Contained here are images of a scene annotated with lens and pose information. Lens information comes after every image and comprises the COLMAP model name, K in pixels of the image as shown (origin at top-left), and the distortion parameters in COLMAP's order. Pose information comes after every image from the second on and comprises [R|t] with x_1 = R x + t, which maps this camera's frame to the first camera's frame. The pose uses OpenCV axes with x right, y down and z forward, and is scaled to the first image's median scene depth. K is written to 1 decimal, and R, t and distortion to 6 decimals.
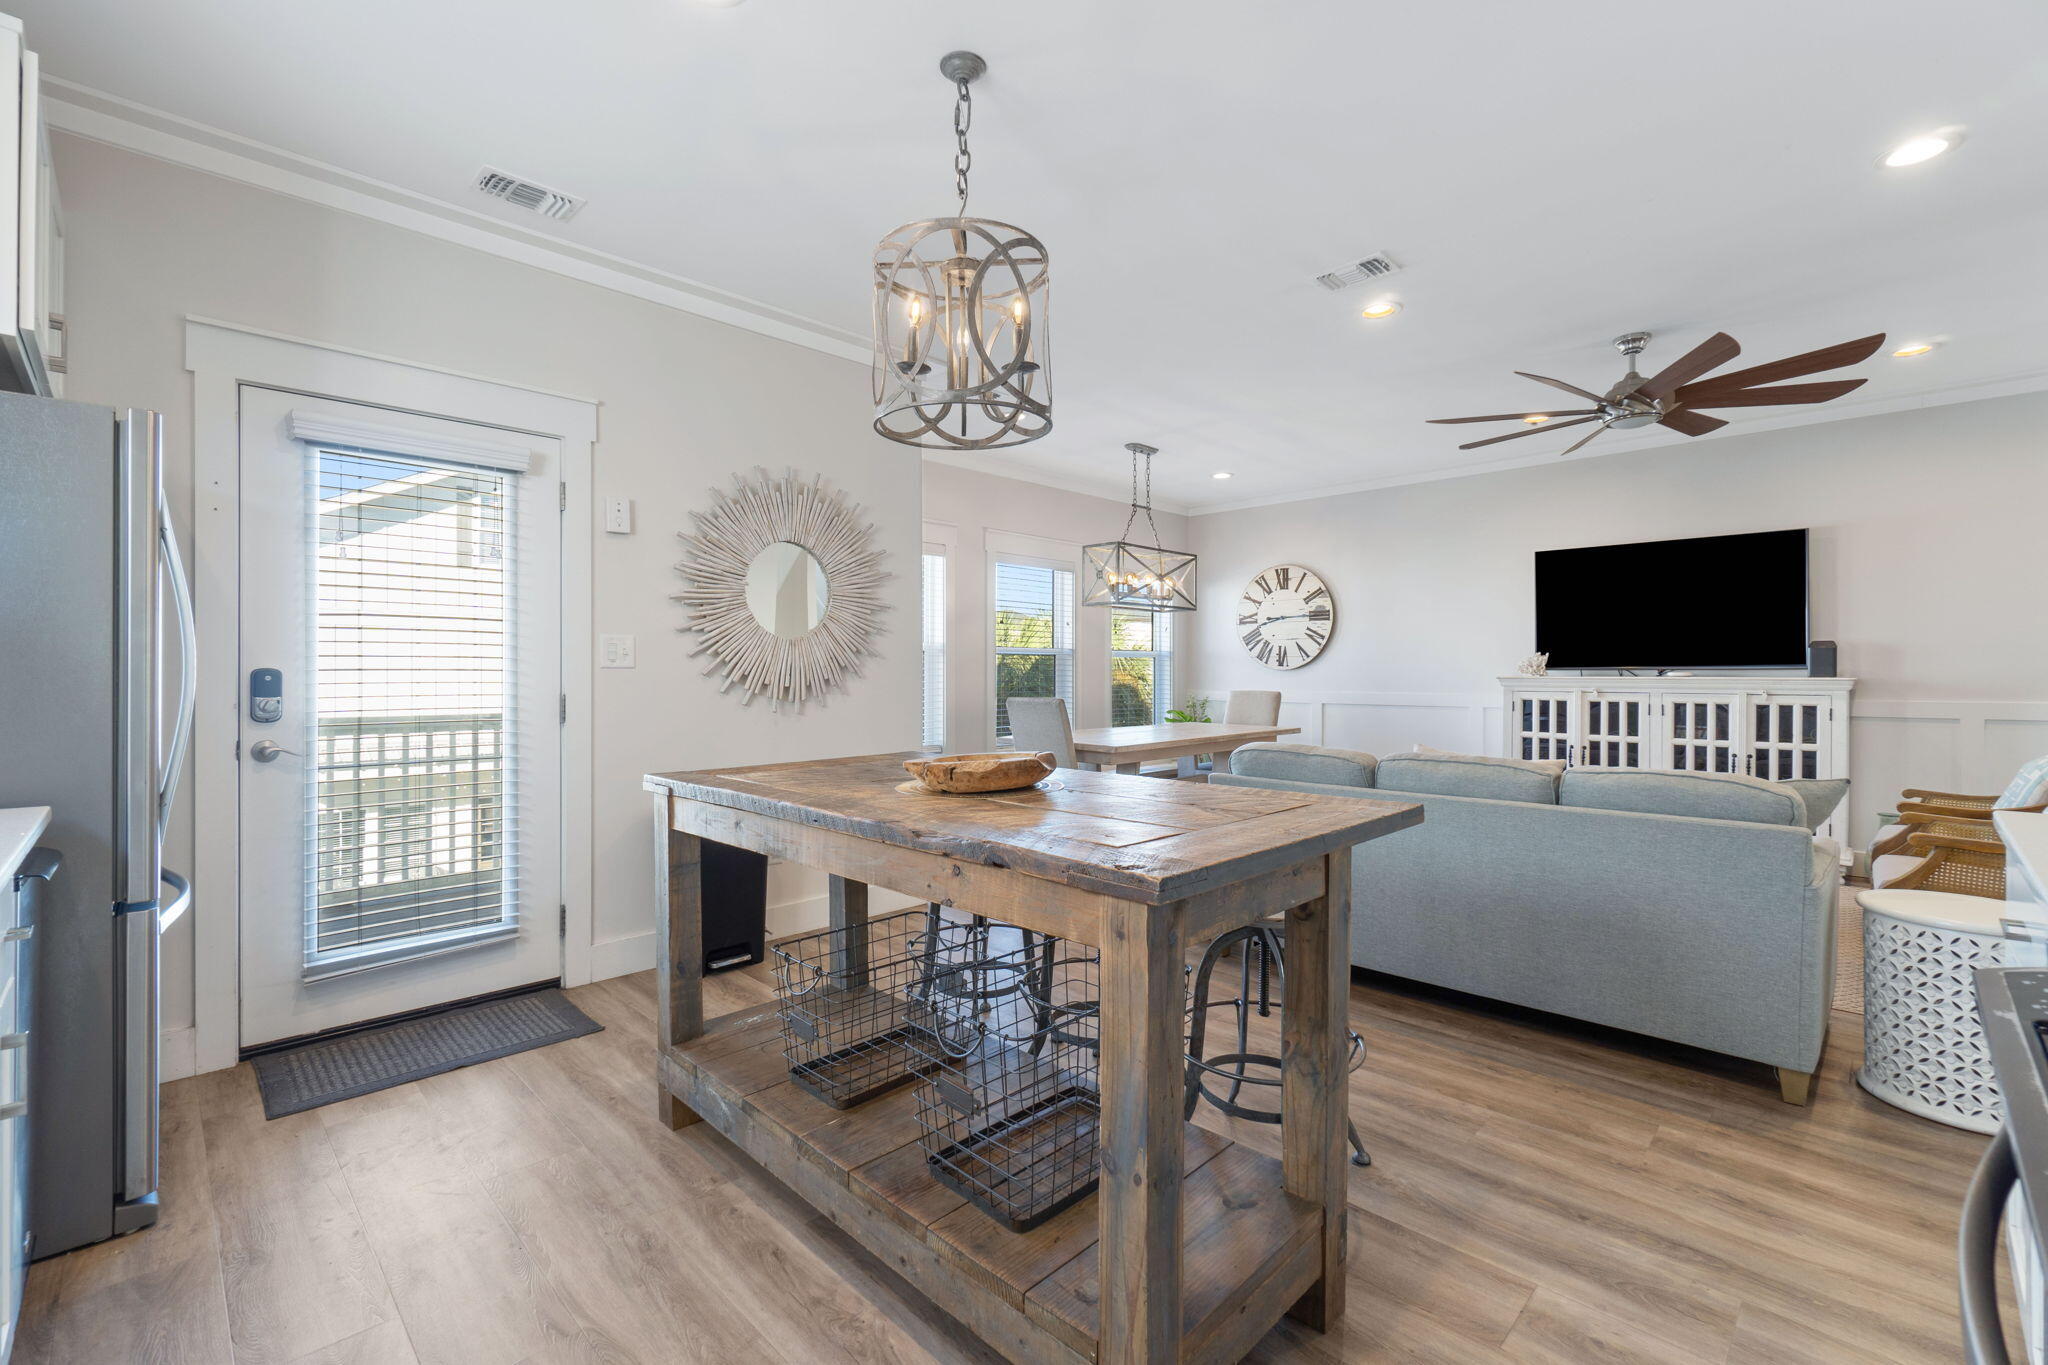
lens RADIAL K [[875.6, 0, 1024.0], [0, 875.6, 682.5], [0, 0, 1]] dist [0.000178, -0.000065]
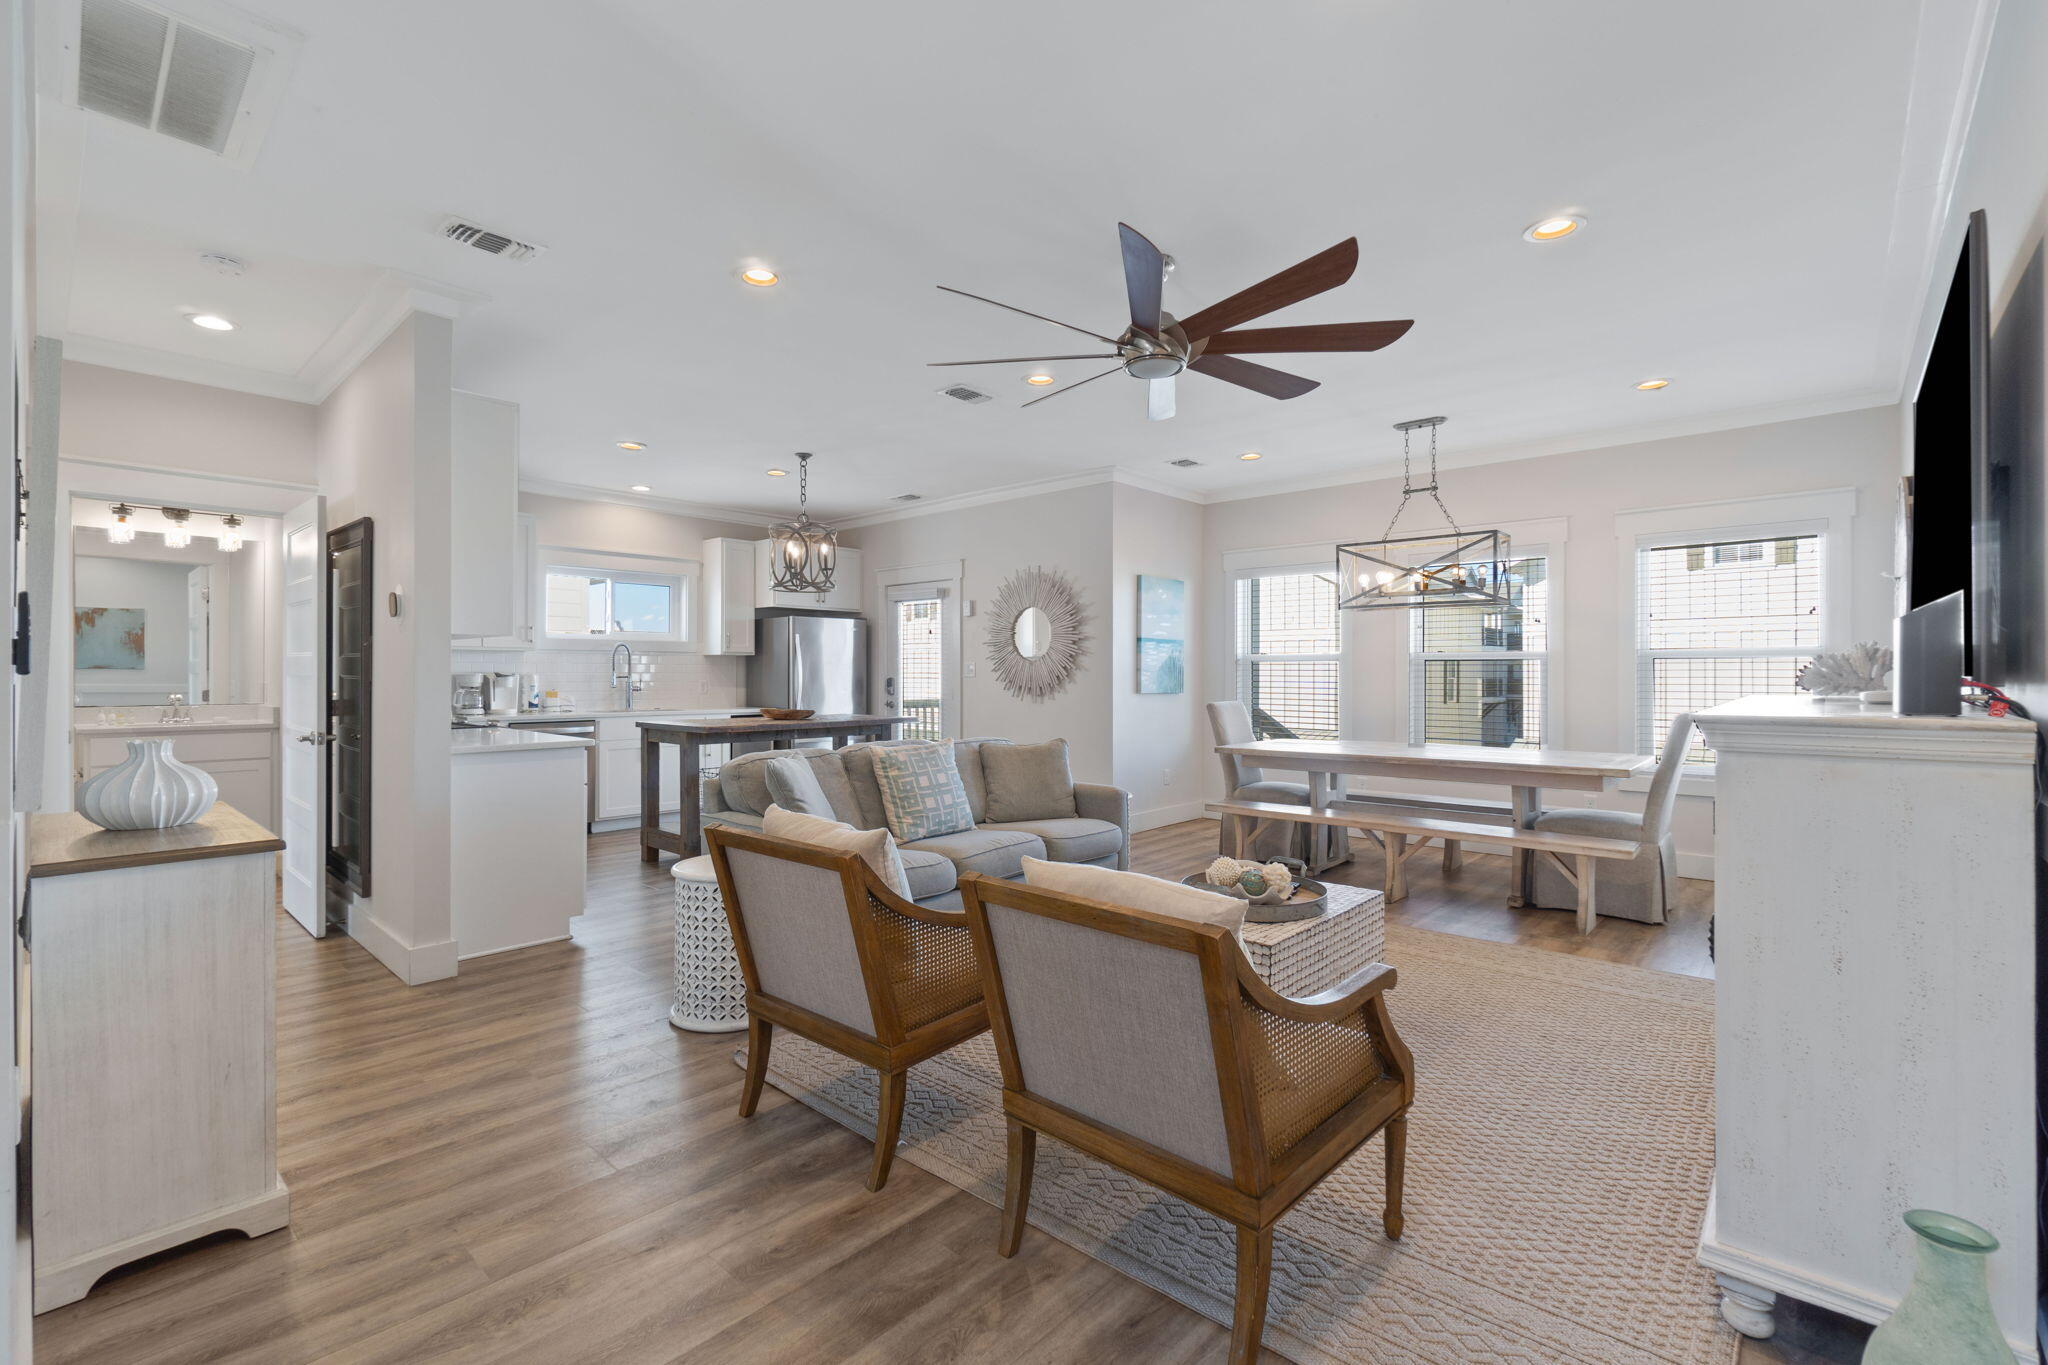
lens RADIAL K [[895.7, 0, 1024.0], [0, 895.7, 682.5], [0, 0, 1]] dist [-0.003158, -0.000355]
pose [[0.051639, 0.009058, -0.998625, 1.043142], [-0.012370, 0.999888, 0.008430, -0.013614], [0.998589, 0.011918, 0.051745, 0.589330]]
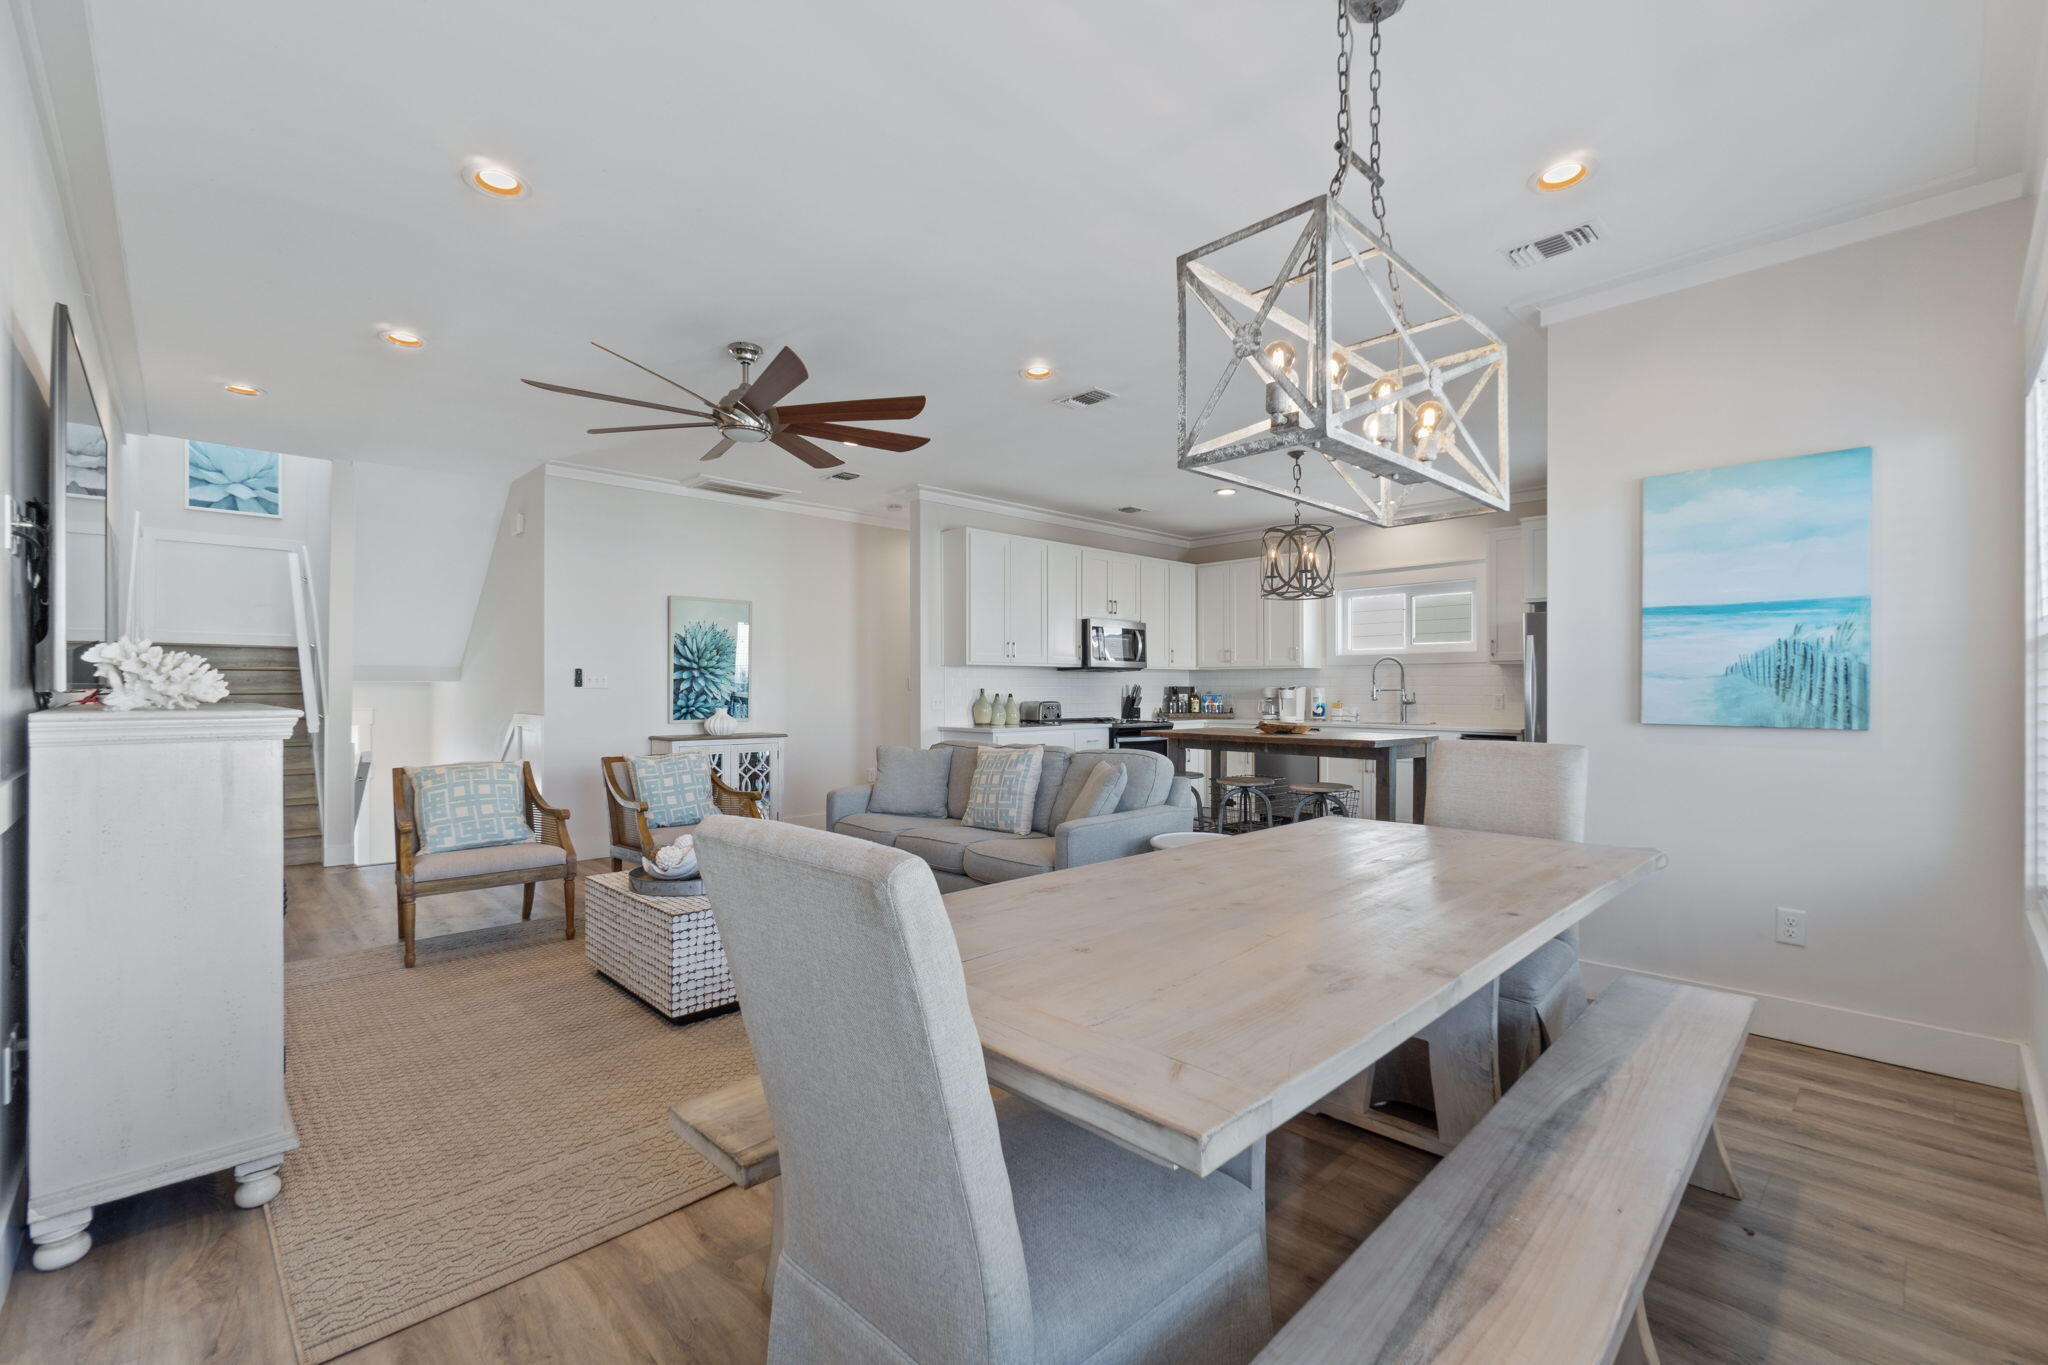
lens RADIAL K [[895.7, 0, 1024.0], [0, 895.7, 682.5], [0, 0, 1]] dist [-0.003158, -0.000355]
pose [[-0.999716, 0.001919, 0.023738, 0.256365], [0.002011, 0.999991, 0.003845, -0.020247], [-0.023730, 0.003891, -0.999711, 1.382730]]
